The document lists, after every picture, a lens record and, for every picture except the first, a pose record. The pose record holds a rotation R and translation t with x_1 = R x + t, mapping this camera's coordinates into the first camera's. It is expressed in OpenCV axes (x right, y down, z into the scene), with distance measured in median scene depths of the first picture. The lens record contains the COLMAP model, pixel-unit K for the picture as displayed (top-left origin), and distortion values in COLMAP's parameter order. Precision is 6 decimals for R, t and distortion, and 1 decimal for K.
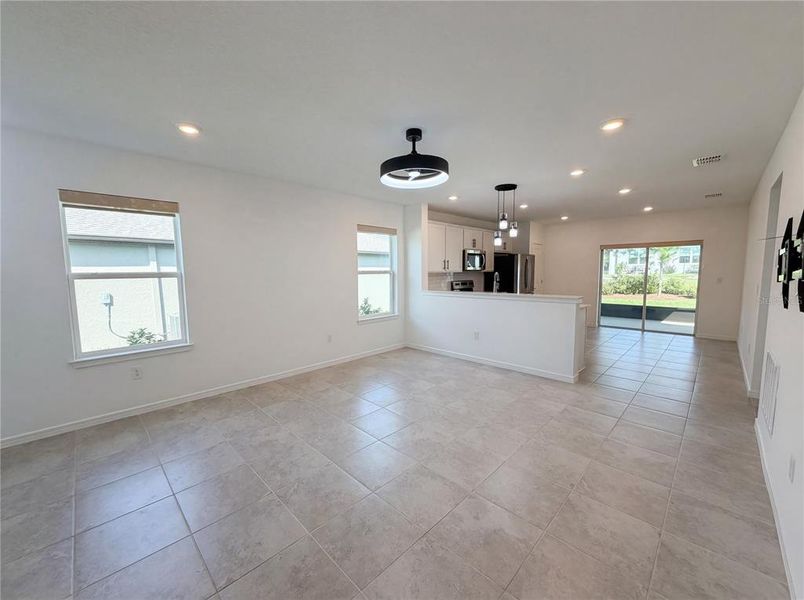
lens RADIAL K [[322.3, 0, 402.0], [0, 322.3, 300.0], [0, 0, 1]] dist [0.001409, 0.000069]
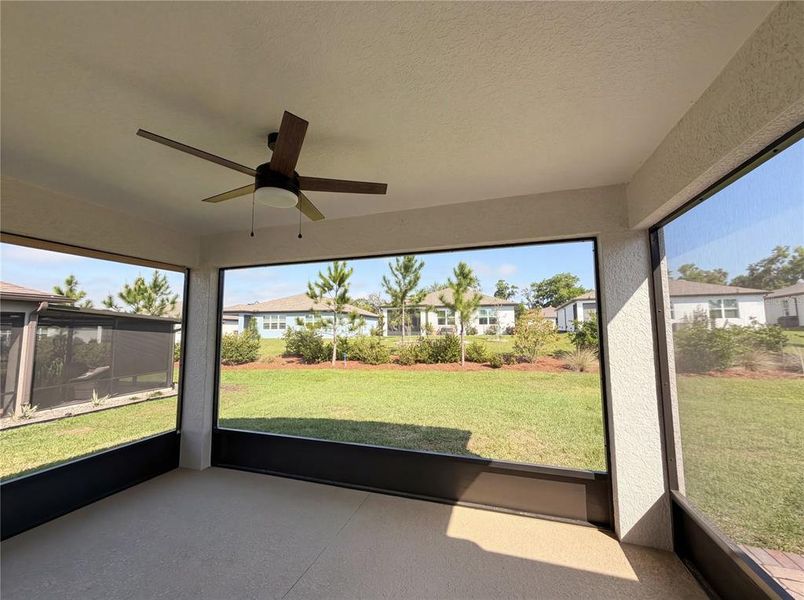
lens RADIAL K [[318.8, 0, 402.0], [0, 318.8, 300.0], [0, 0, 1]] dist [0.006108, 0.000168]
pose [[0.892741, 0.046678, 0.448145, 0.269321], [0.036694, 0.983784, -0.175565, -0.032319], [-0.449073, 0.173178, 0.876552, 0.310002]]
